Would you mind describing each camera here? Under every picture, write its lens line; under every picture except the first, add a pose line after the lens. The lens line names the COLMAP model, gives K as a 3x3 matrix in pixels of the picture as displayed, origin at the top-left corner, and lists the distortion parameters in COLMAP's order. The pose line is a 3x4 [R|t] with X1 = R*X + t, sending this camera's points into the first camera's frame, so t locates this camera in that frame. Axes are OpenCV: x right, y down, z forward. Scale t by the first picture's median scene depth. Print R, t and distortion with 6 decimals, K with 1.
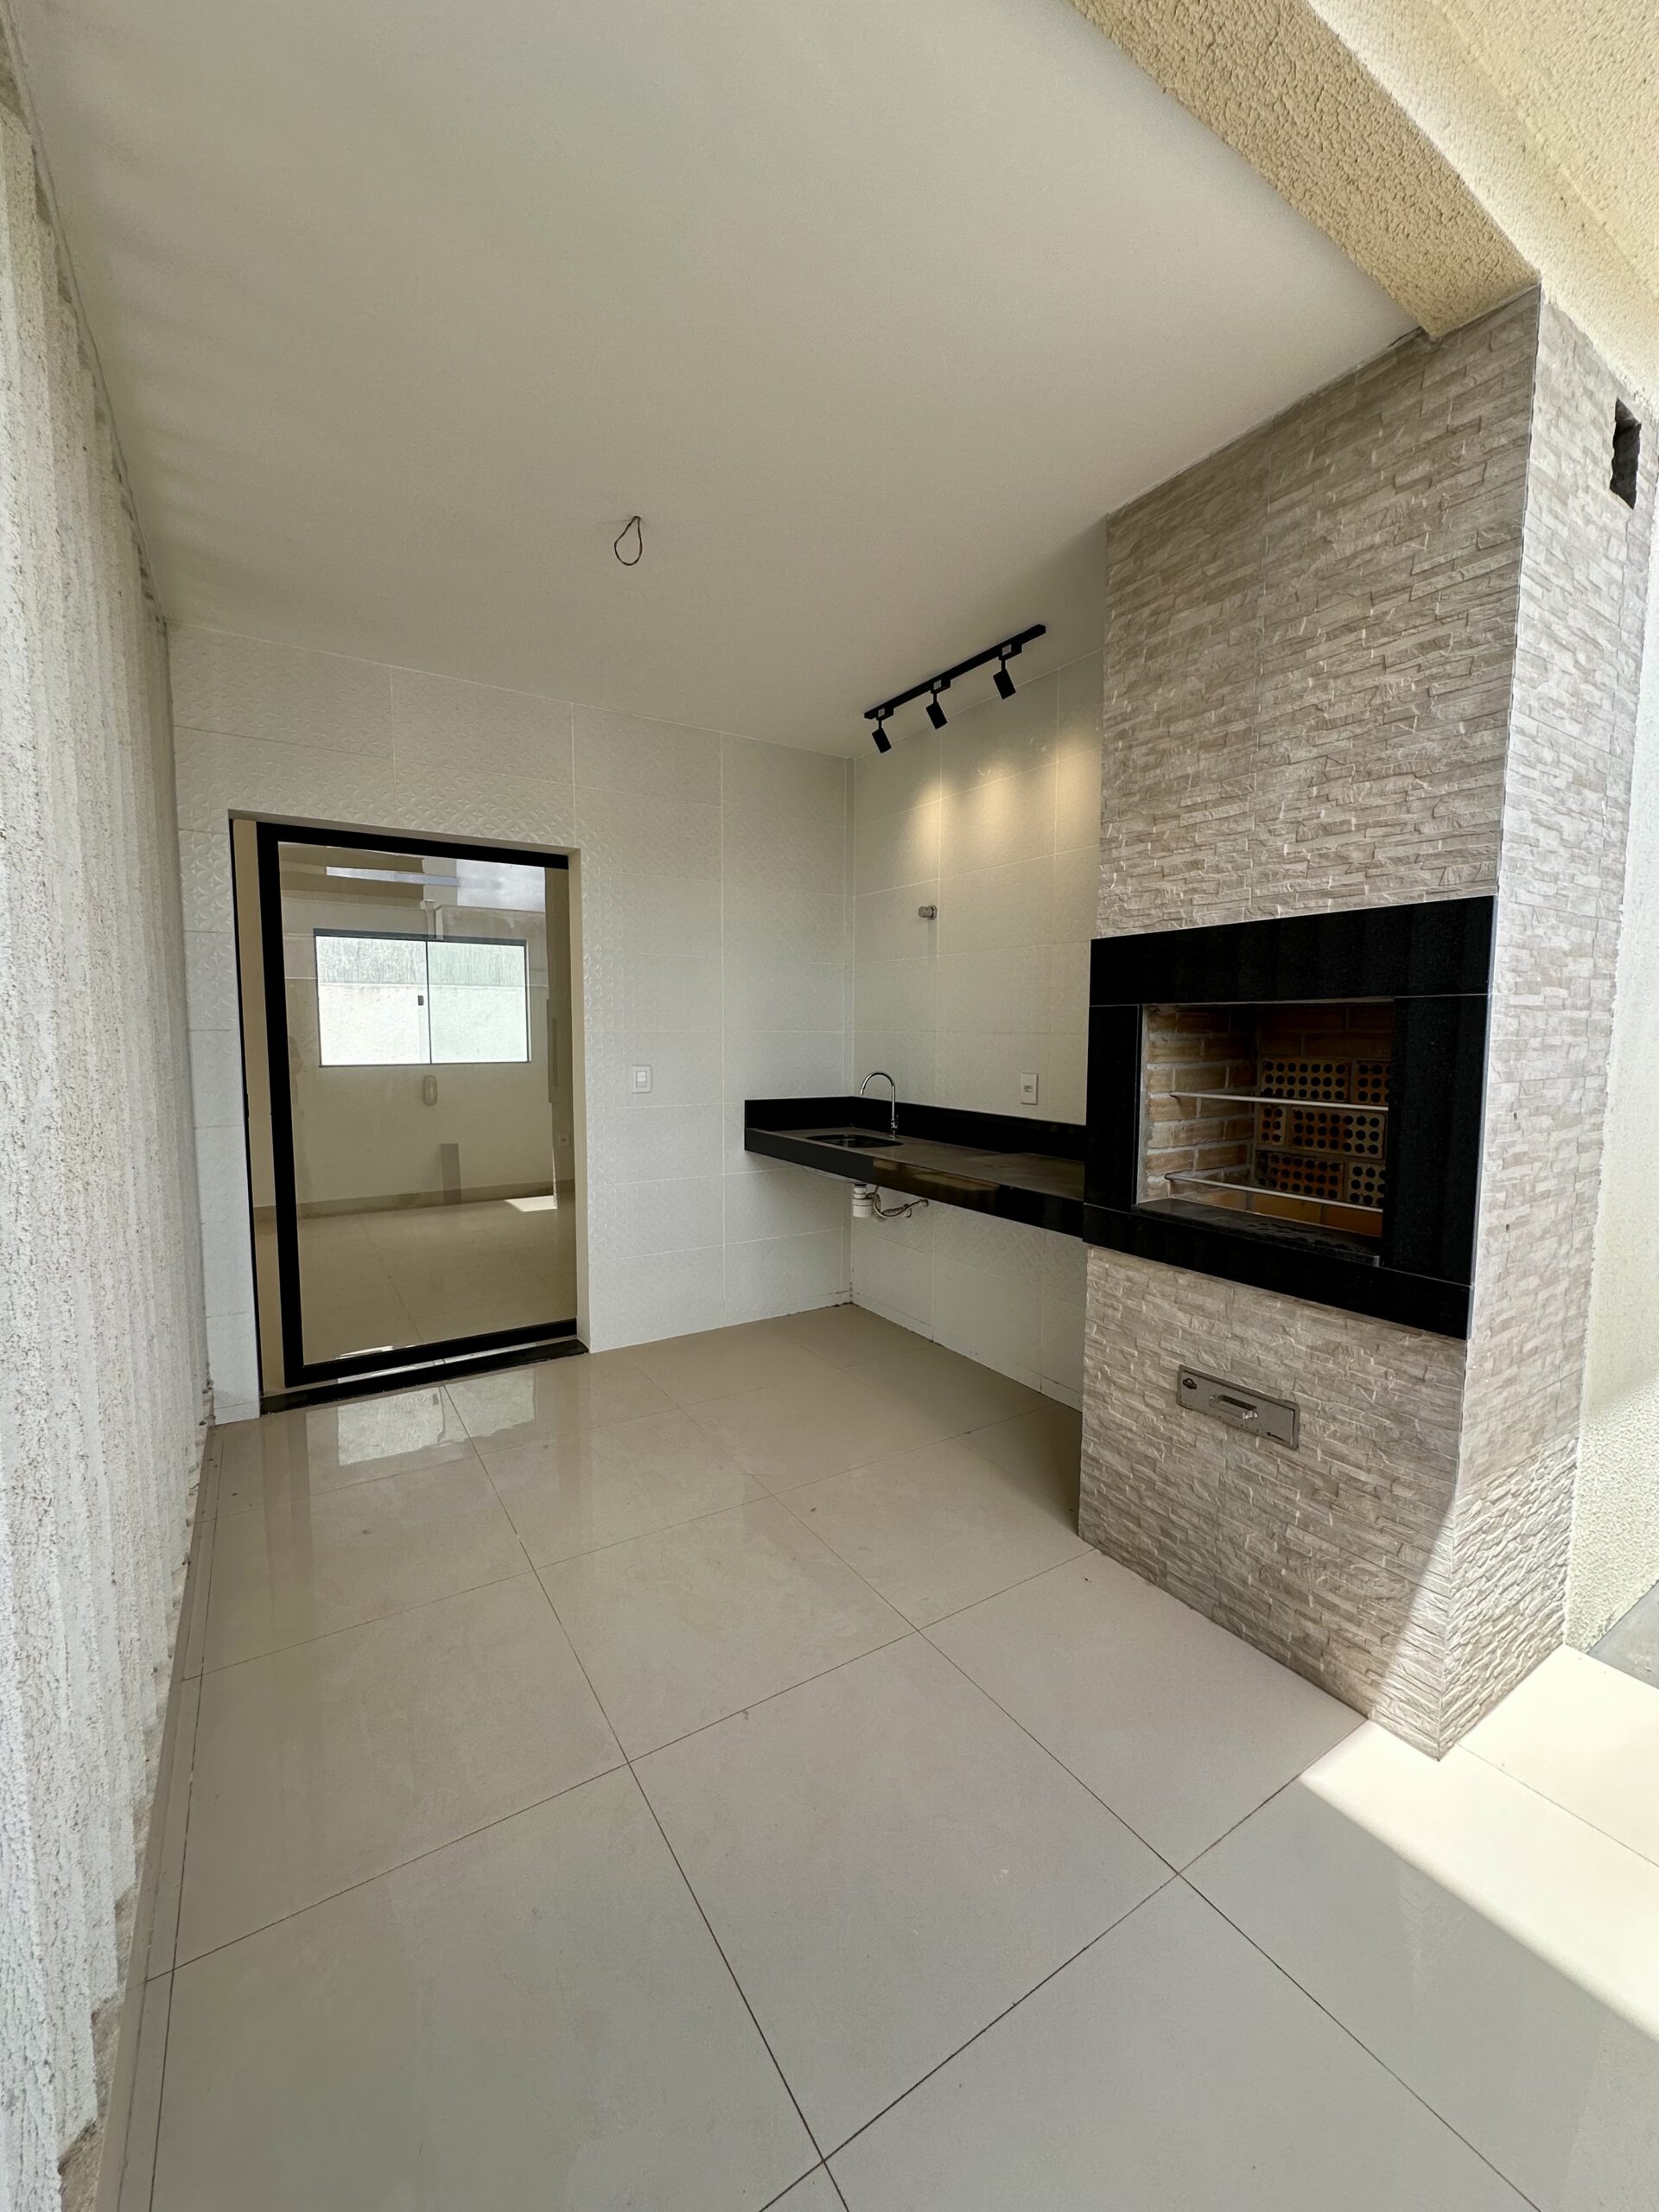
lens RADIAL K [[880.8, 0, 829.5], [0, 880.8, 1106.0], [0, 0, 1]] dist [-0.002542, -0.000442]
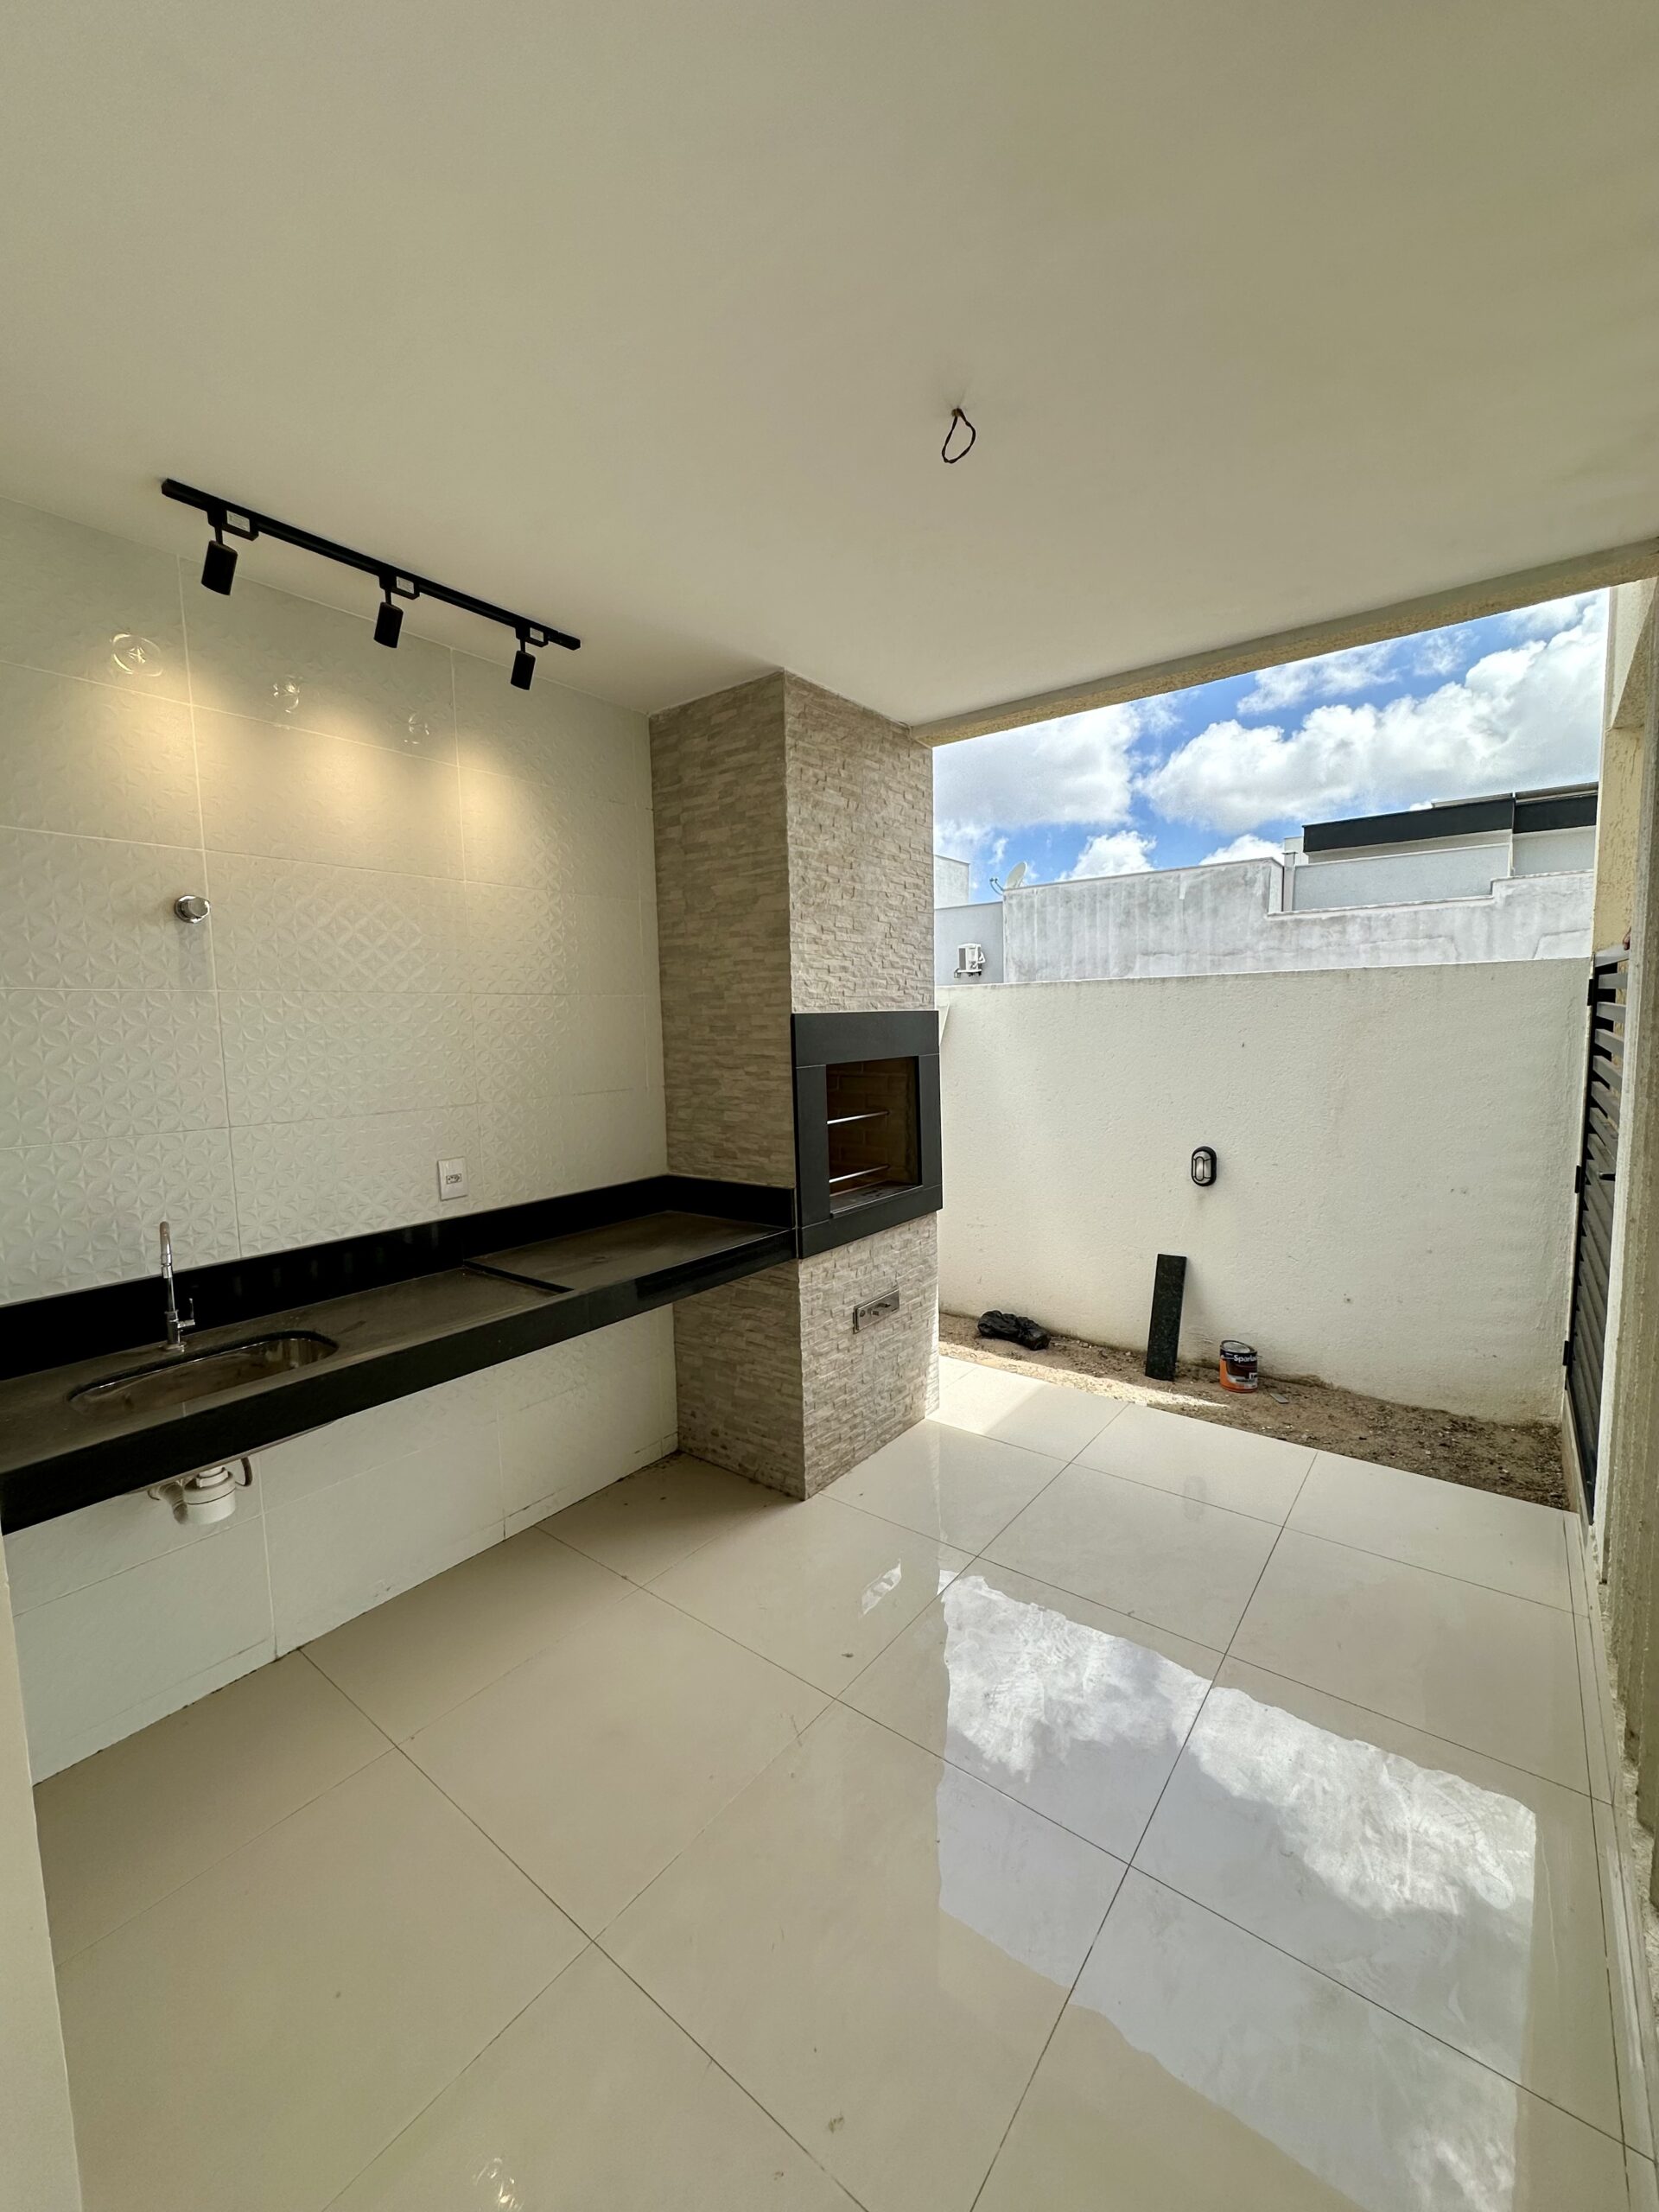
lens RADIAL K [[880.8, 0, 829.5], [0, 880.8, 1106.0], [0, 0, 1]] dist [-0.002542, -0.000442]
pose [[-0.333781, -0.089873, 0.938356, -0.984477], [0.102979, 0.986010, 0.131067, -0.245165], [-0.937009, 0.140379, -0.319857, 1.536418]]
